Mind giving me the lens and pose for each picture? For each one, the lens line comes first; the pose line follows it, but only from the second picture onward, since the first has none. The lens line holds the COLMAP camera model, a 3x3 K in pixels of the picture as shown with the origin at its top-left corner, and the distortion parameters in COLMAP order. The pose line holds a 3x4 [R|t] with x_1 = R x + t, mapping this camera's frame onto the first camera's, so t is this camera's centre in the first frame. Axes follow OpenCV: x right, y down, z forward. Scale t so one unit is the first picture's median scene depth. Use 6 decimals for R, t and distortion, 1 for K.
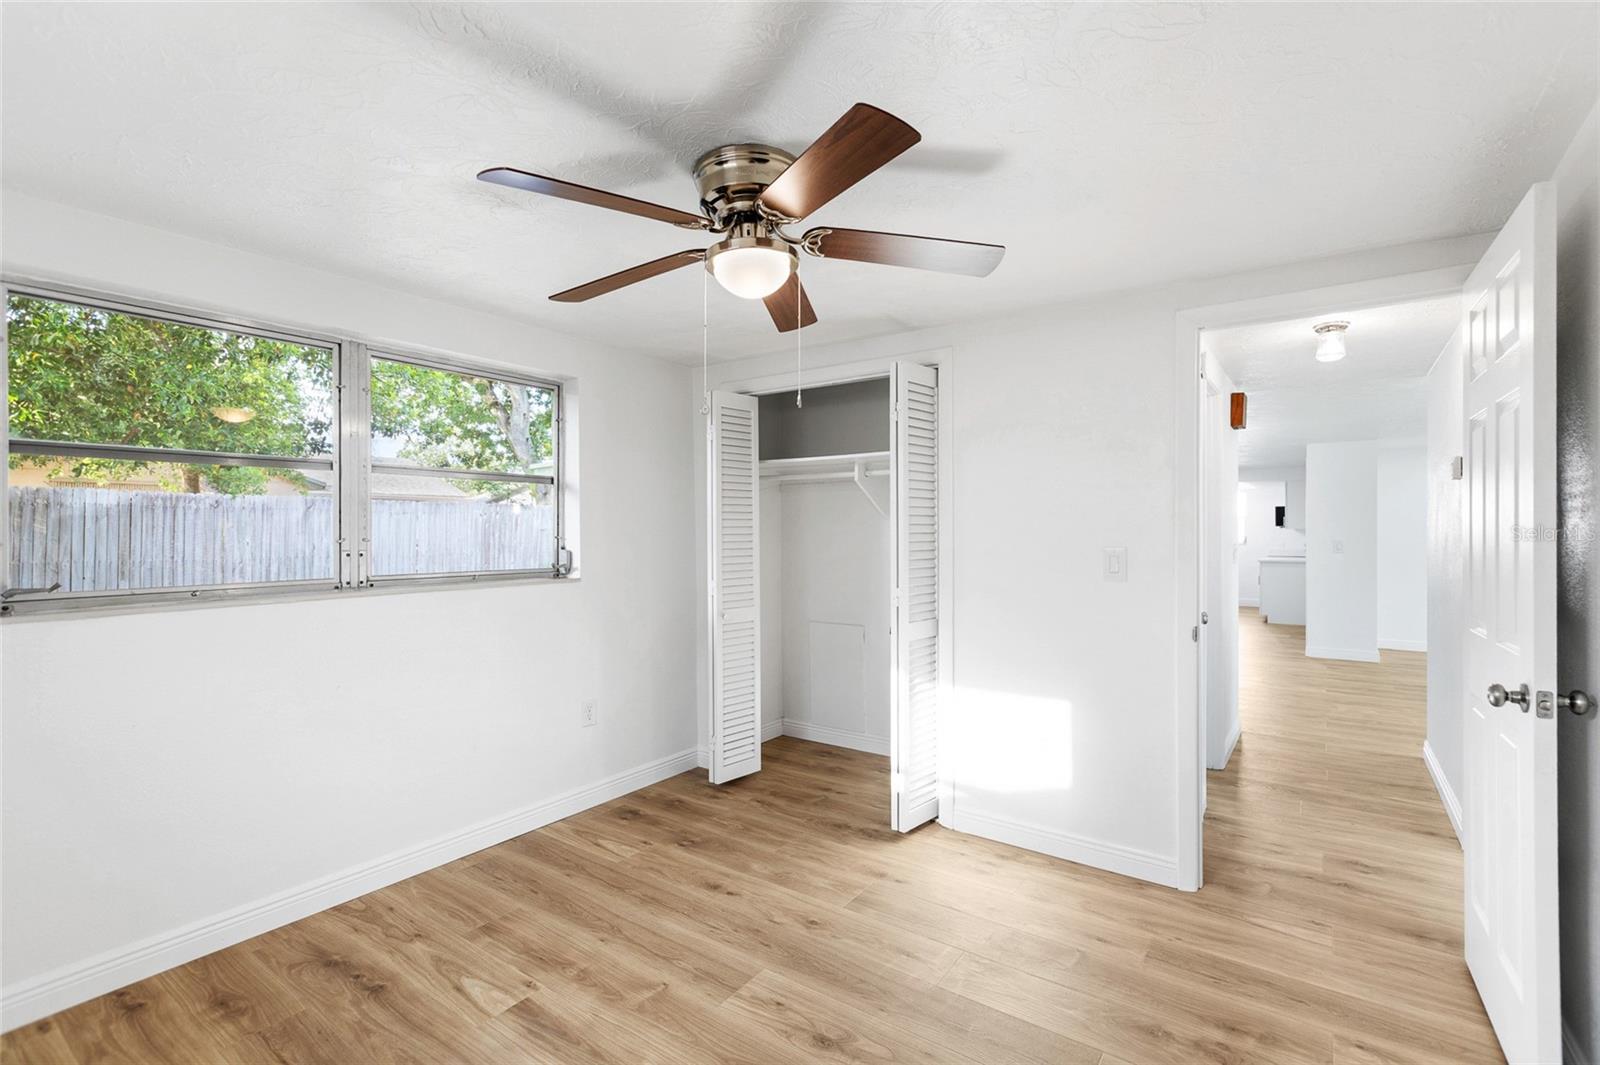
lens RADIAL K [[722.7, 0, 807.3], [0, 722.7, 531.6], [0, 0, 1]] dist [0.005237, -0.001629]
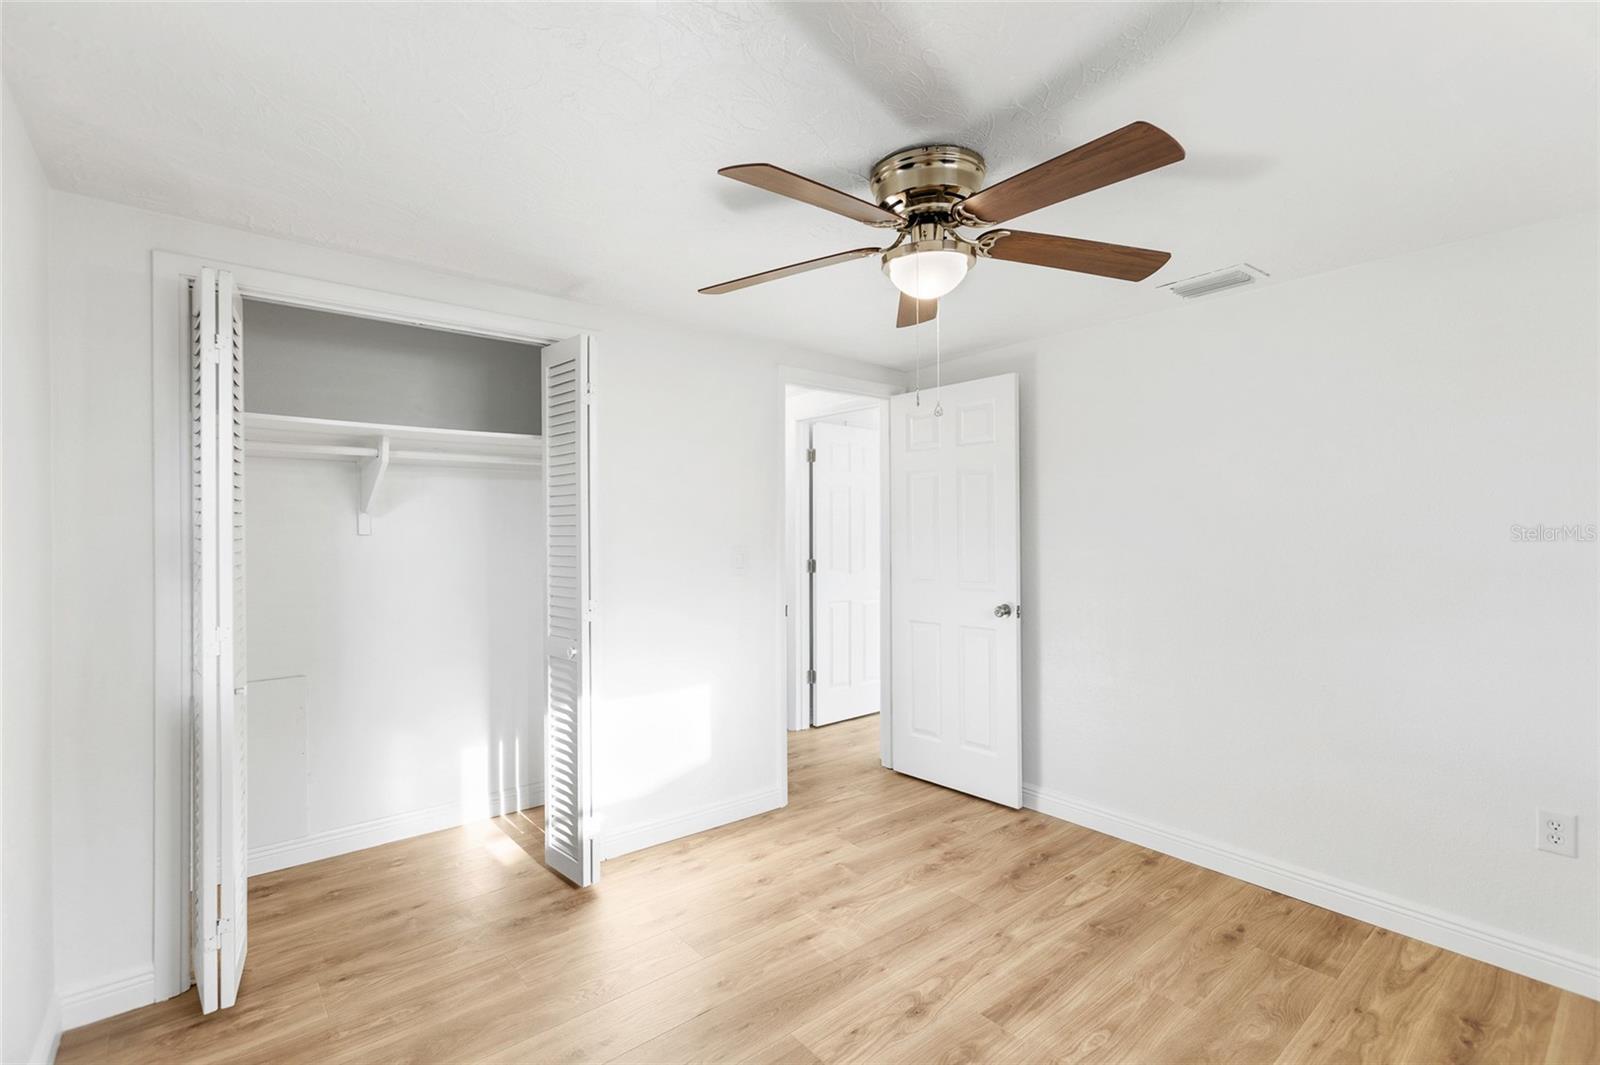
lens RADIAL K [[722.7, 0, 799.5], [0, 722.7, 535.2], [0, 0, 1]] dist [0.005237, -0.001629]
pose [[0.260304, -0.000135, 0.965527, -0.713238], [0.004265, 0.999990, -0.001010, 0.003190], [-0.965517, 0.004380, 0.260302, 0.602794]]
